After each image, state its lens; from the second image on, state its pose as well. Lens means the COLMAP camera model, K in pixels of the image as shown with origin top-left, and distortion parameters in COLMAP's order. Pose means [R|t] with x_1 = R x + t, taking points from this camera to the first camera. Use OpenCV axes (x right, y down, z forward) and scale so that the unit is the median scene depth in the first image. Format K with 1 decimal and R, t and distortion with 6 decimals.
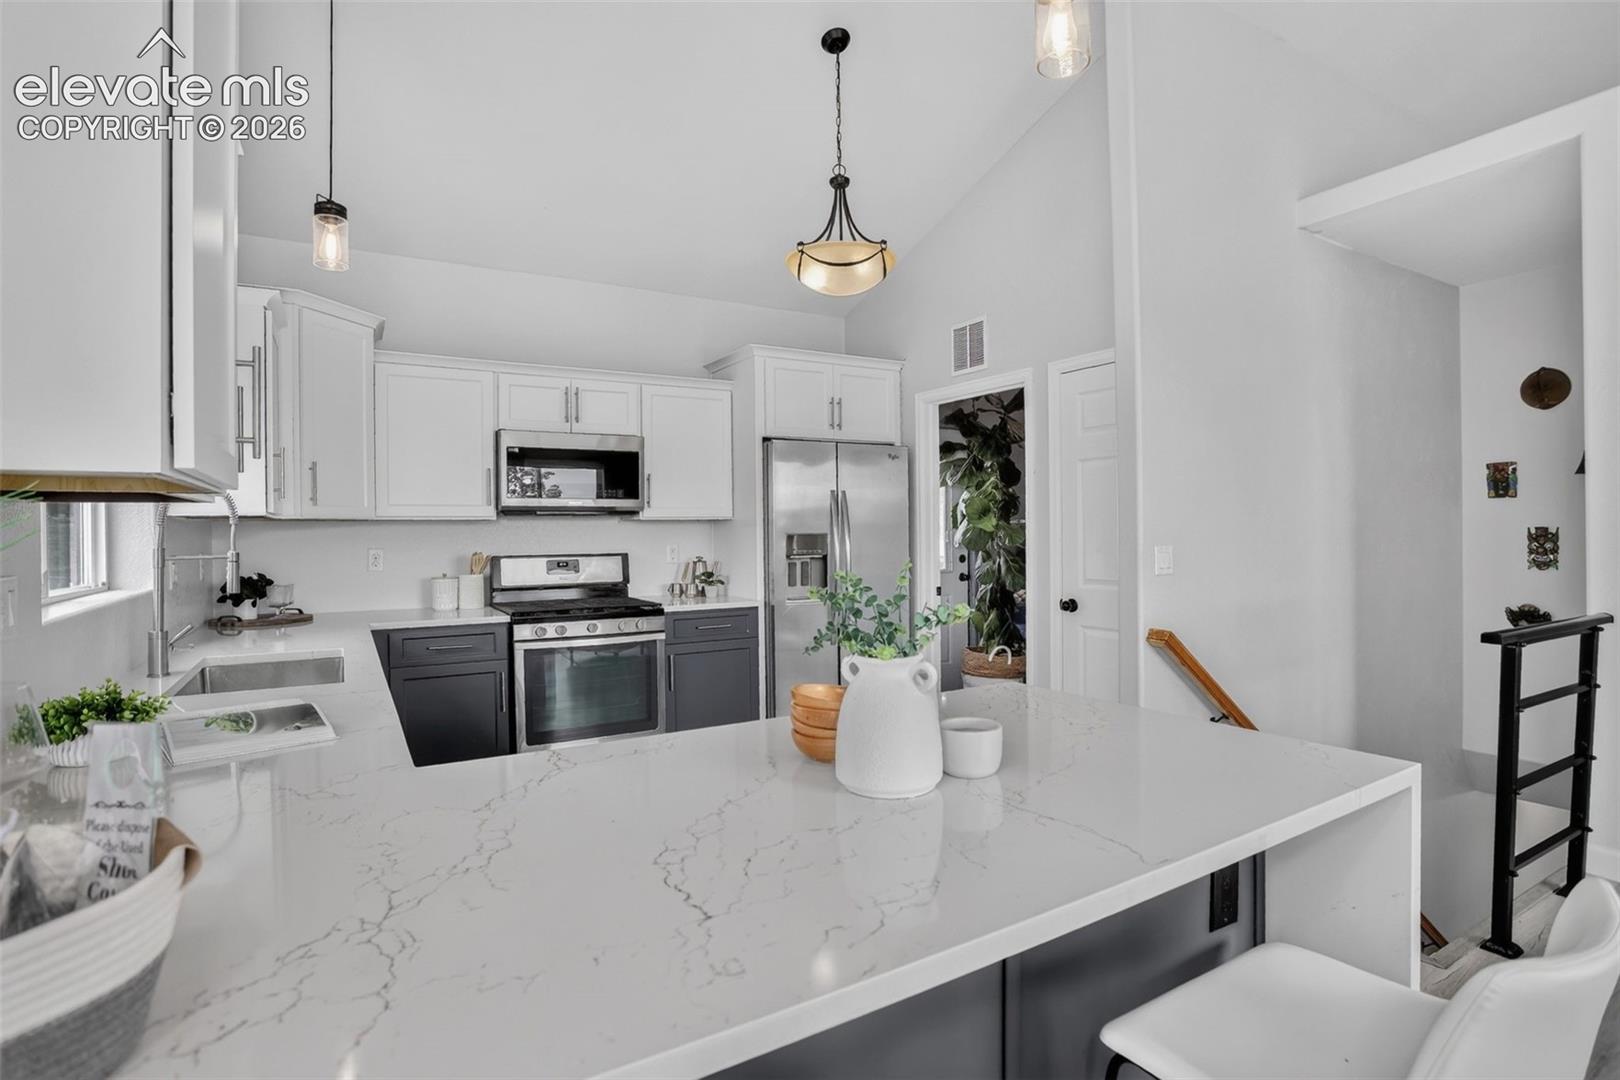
lens RADIAL K [[838.9, 0, 810.0], [0, 838.9, 540.0], [0, 0, 1]] dist [-0.000874, 0.000255]
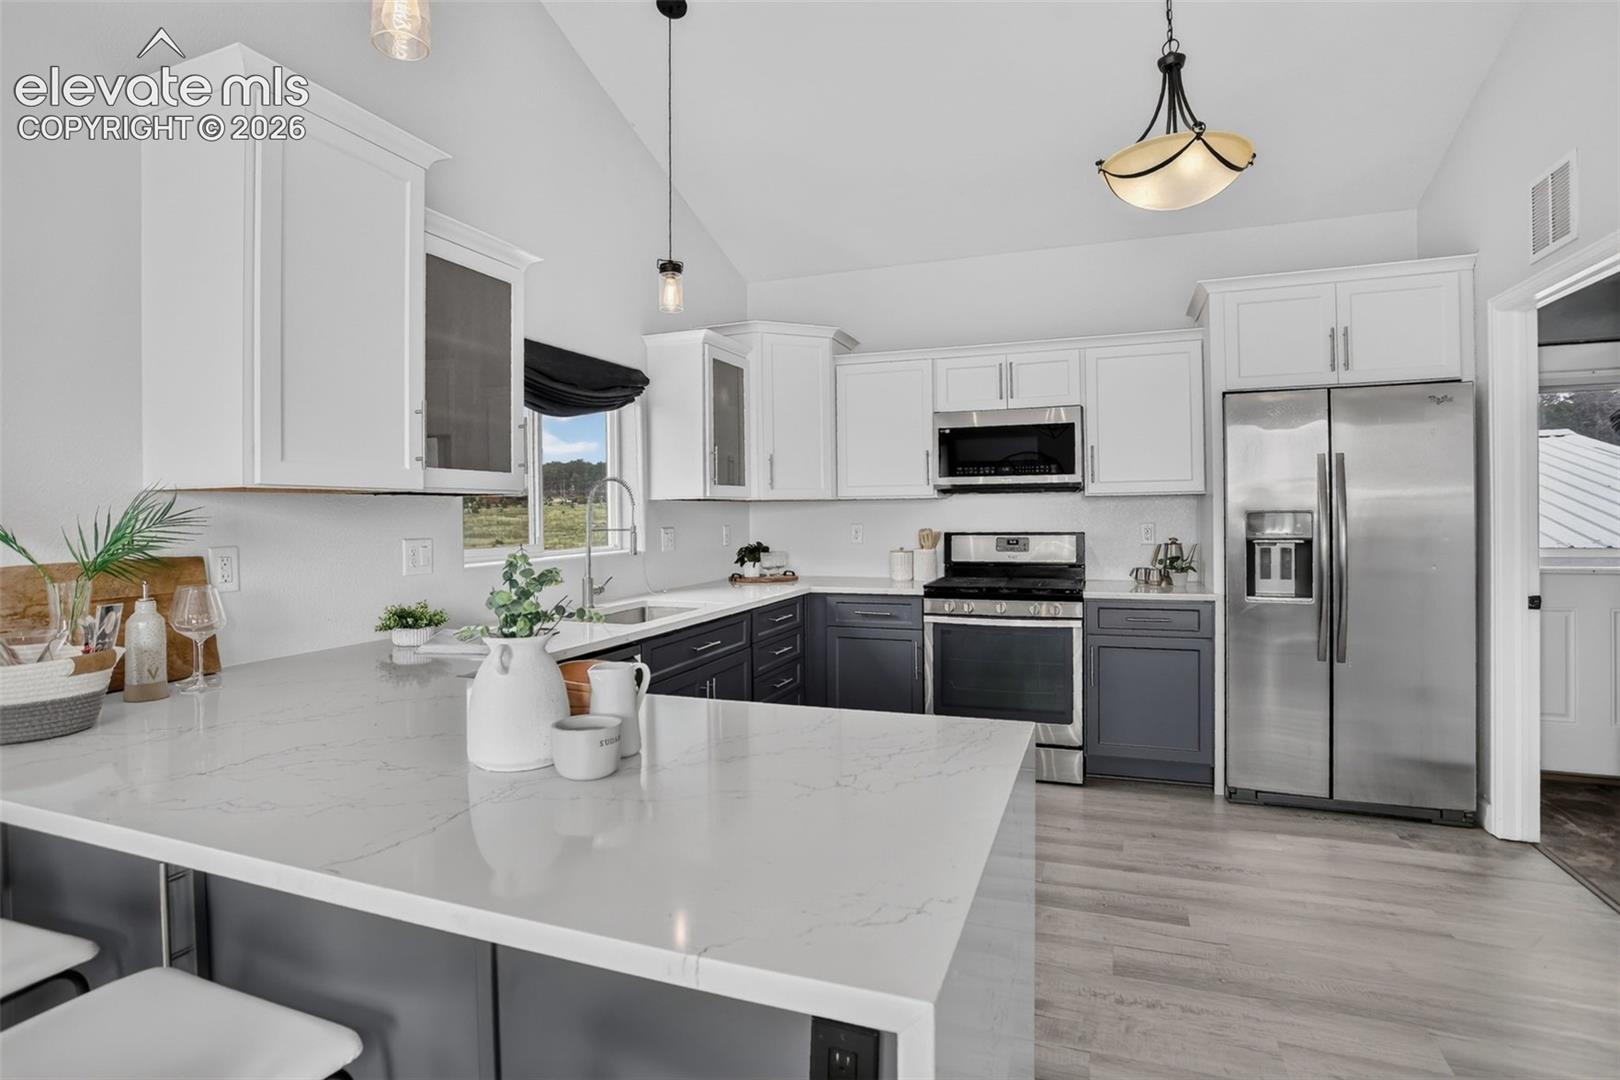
lens RADIAL K [[860.3, 0, 810.0], [0, 860.3, 540.0], [0, 0, 1]] dist [-0.010415, -0.000027]
pose [[0.625067, 0.029631, -0.780009, 0.363977], [-0.002977, 0.999362, 0.035578, -0.009503], [0.780566, -0.019917, 0.624756, 0.186522]]
